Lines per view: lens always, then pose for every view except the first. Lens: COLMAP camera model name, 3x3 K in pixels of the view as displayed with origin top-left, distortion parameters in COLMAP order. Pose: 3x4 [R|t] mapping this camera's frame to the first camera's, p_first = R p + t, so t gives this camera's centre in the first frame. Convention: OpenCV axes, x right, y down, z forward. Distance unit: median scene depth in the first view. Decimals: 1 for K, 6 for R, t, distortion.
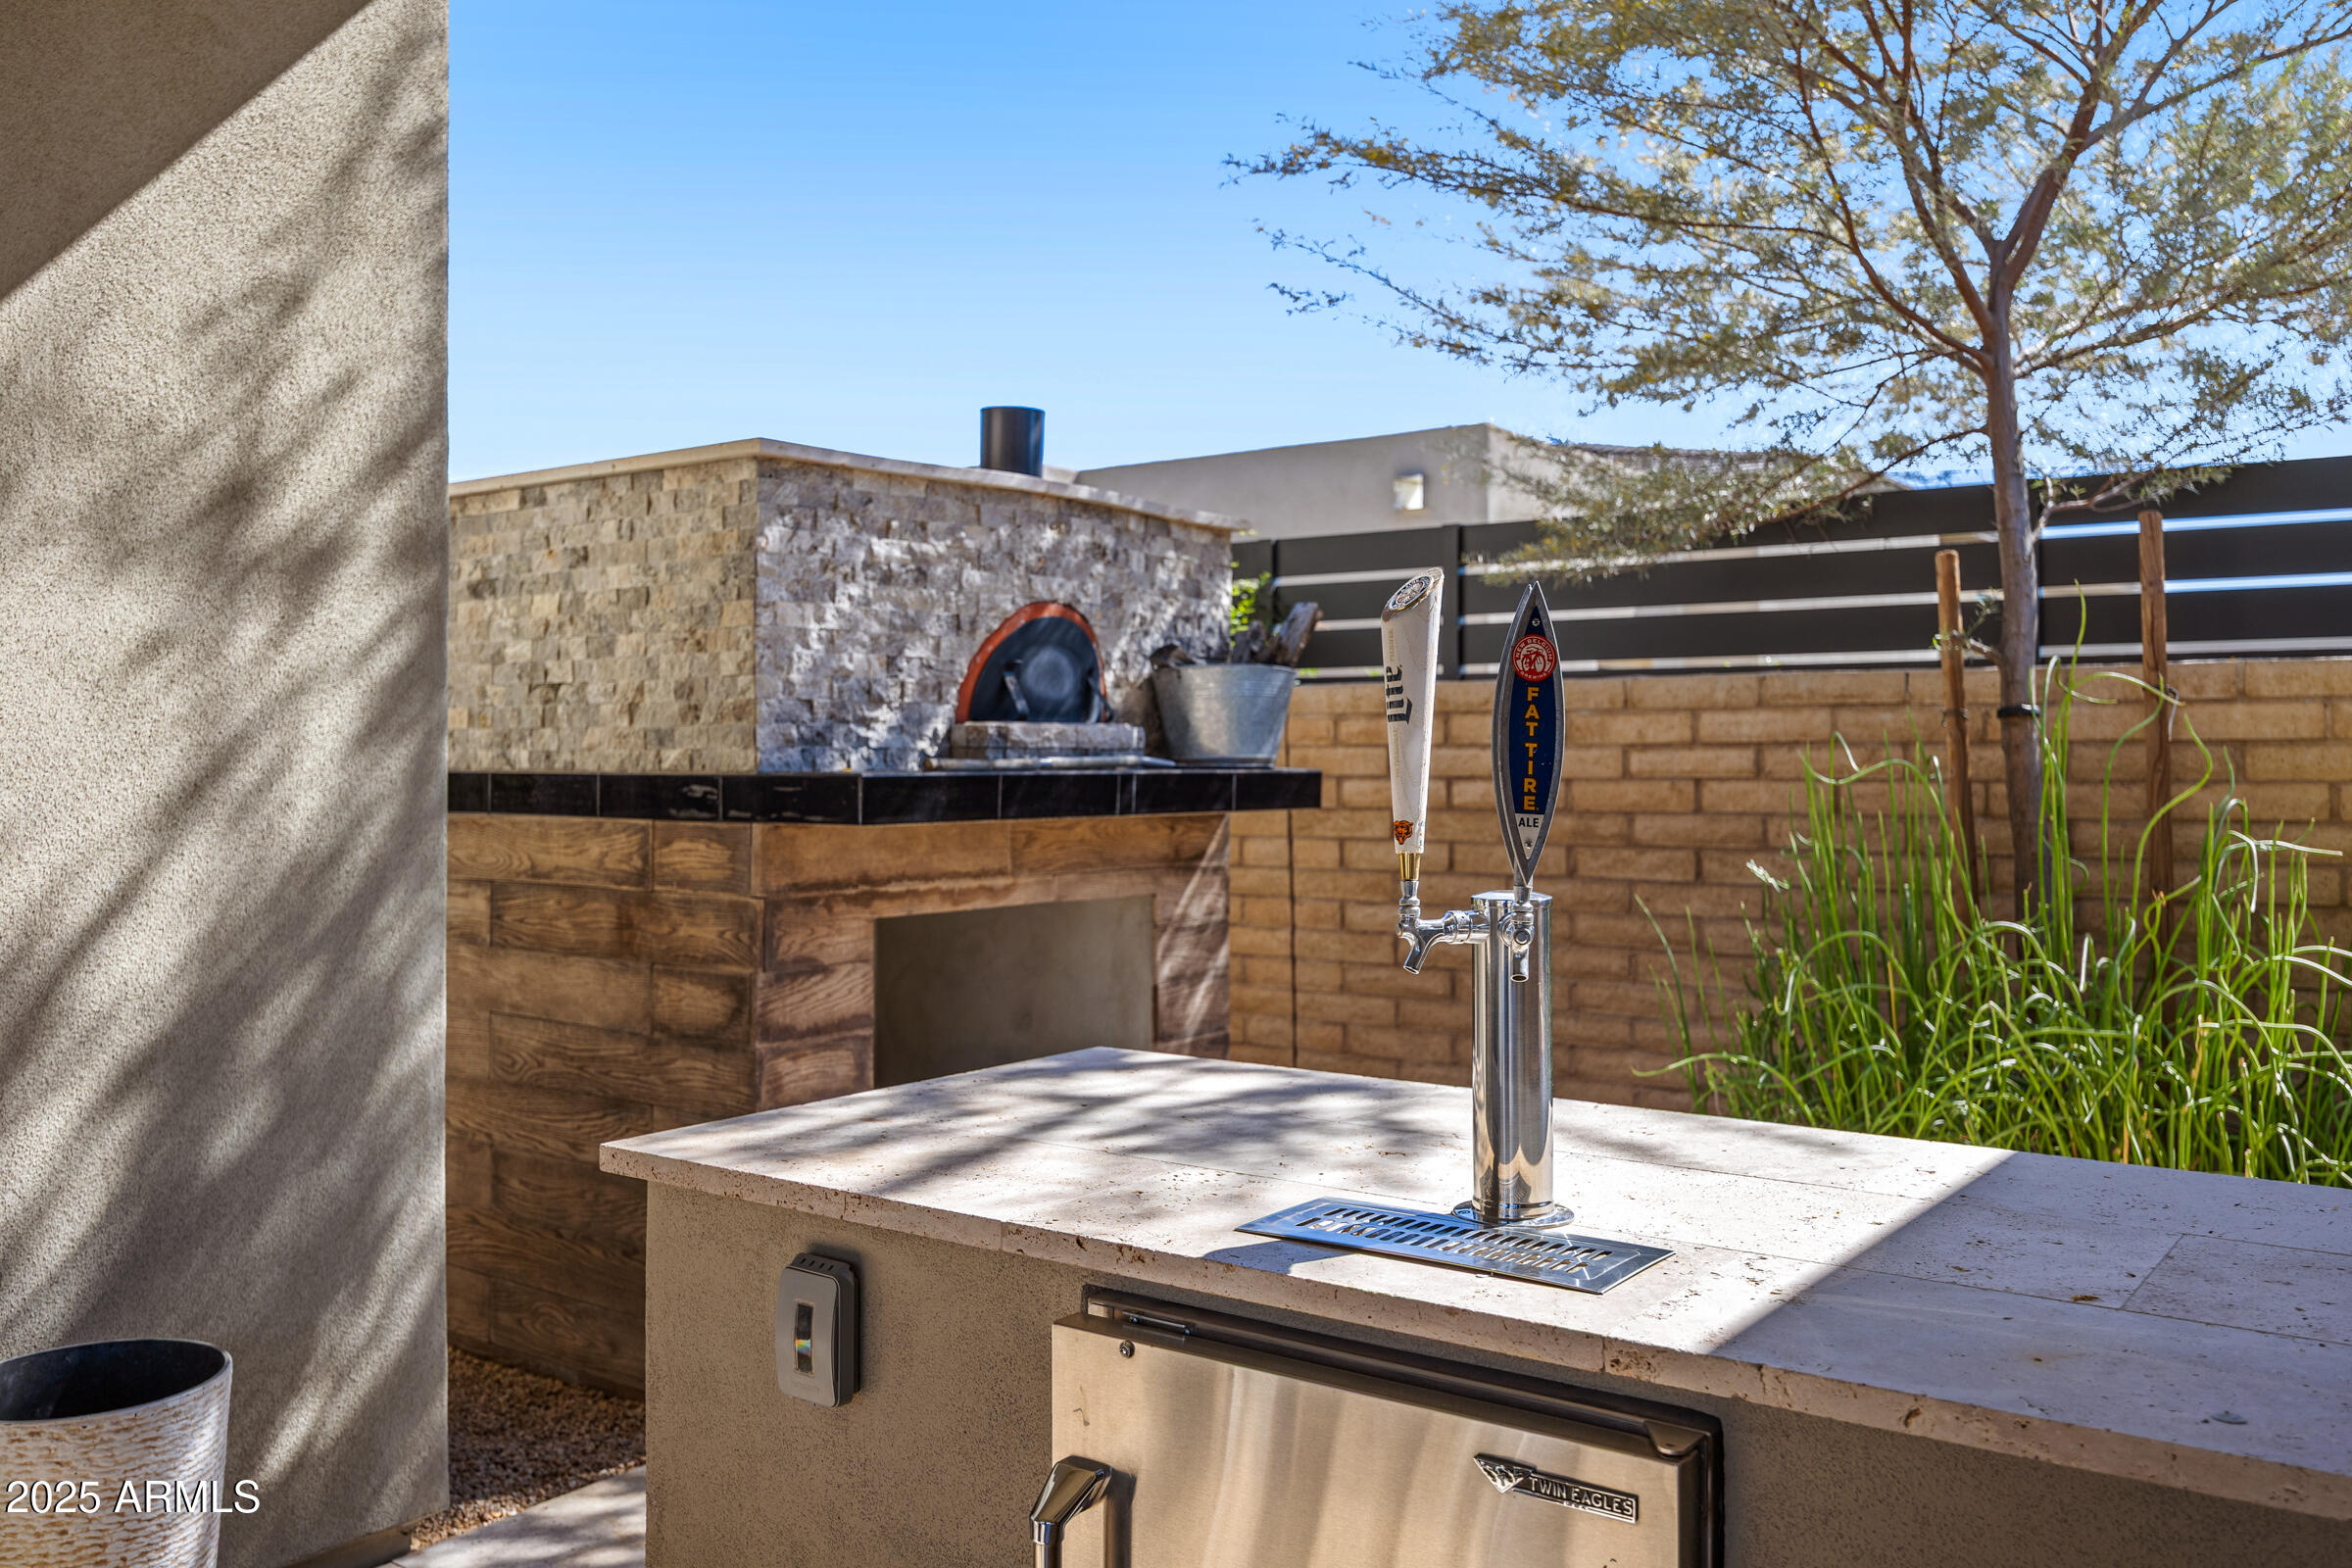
lens RADIAL K [[1975.0, 0, 1179.6], [0, 1975.0, 768.3], [0, 0, 1]] dist [-0.004915, -0.000506]
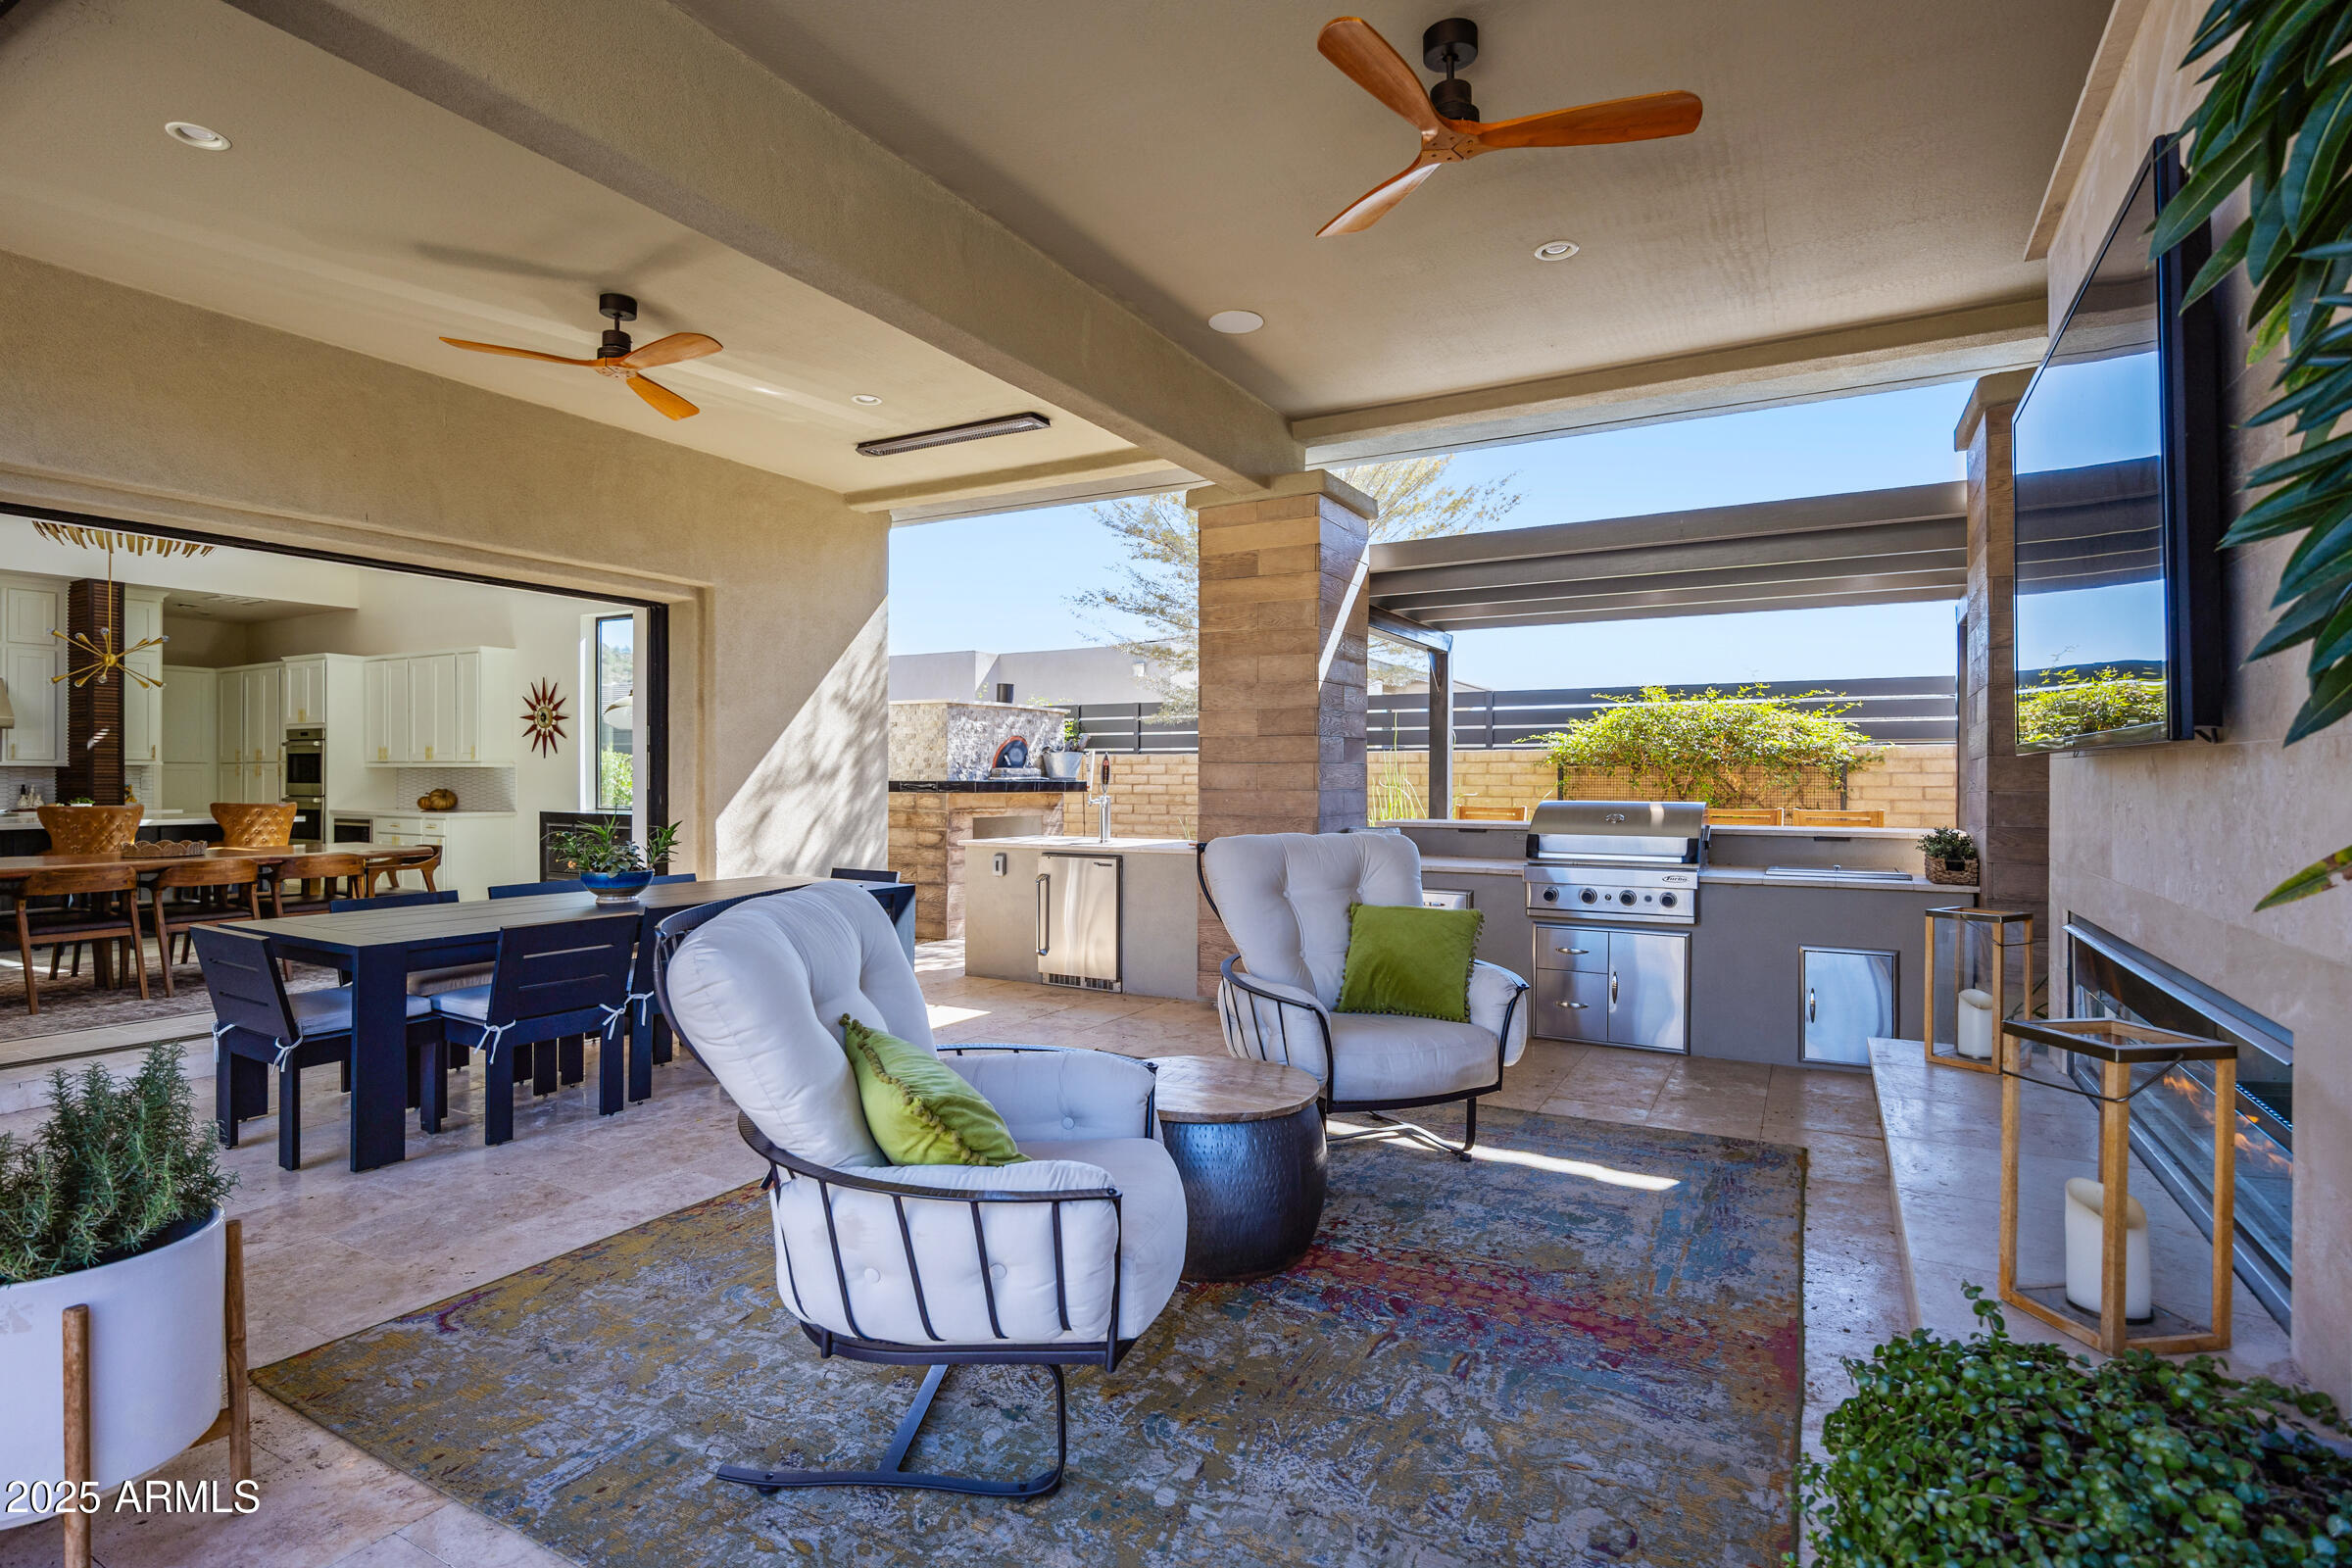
lens RADIAL K [[1153.3, 0, 1176.3], [0, 1153.3, 788.3], [0, 0, 1]] dist [-0.013290, 0.001479]
pose [[0.992627, 0.002133, 0.121191, -0.030058], [-0.002337, 0.999996, 0.001536, 0.012199], [-0.121187, -0.001807, 0.992628, -1.294868]]
